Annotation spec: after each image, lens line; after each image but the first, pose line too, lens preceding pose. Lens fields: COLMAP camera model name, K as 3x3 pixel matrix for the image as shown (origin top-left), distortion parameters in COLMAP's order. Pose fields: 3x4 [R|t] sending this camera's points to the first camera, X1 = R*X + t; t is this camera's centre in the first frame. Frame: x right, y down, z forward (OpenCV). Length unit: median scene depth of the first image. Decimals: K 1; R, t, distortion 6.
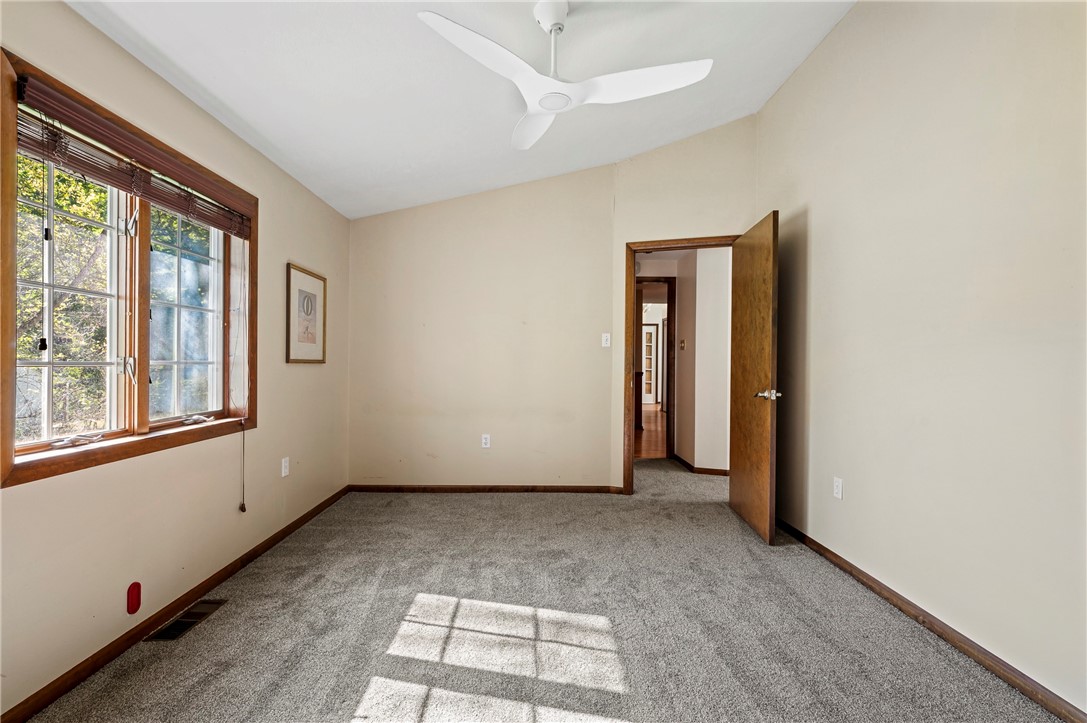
lens RADIAL K [[488.7, 0, 542.9], [0, 488.7, 364.4], [0, 0, 1]] dist [0.001206, 0.000300]
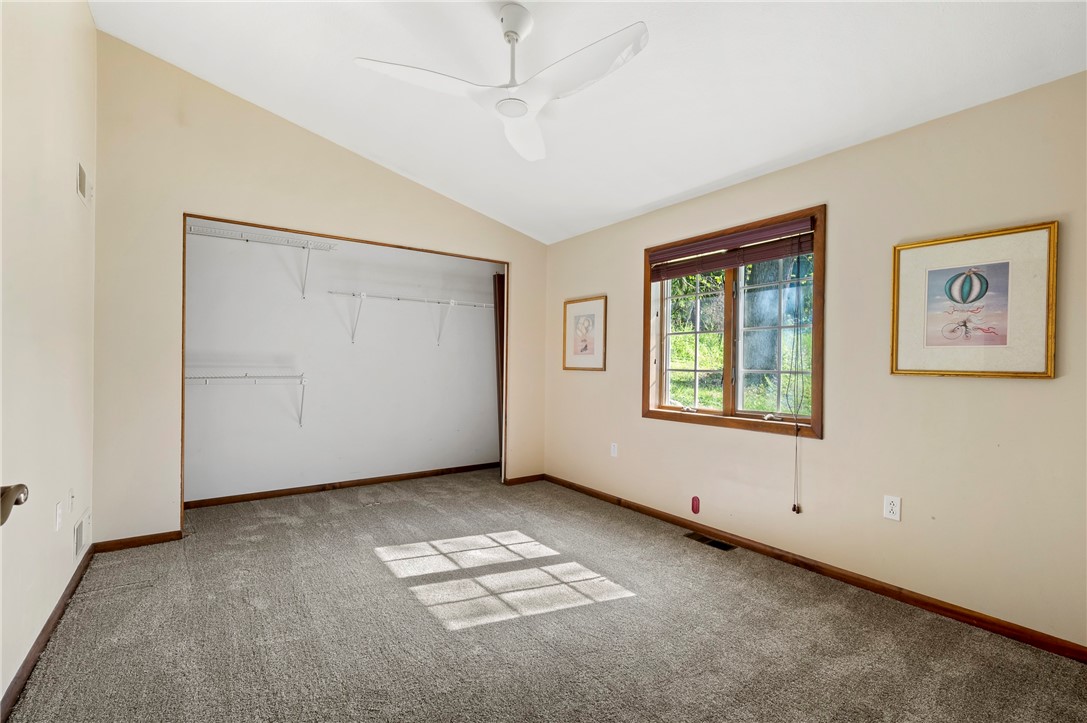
lens RADIAL K [[488.7, 0, 542.9], [0, 488.7, 364.4], [0, 0, 1]] dist [0.001206, 0.000300]
pose [[-0.822327, -0.014084, -0.568841, 0.449854], [-0.017688, 0.999843, 0.000814, -0.012102], [0.568740, 0.010731, -0.822447, 1.572897]]
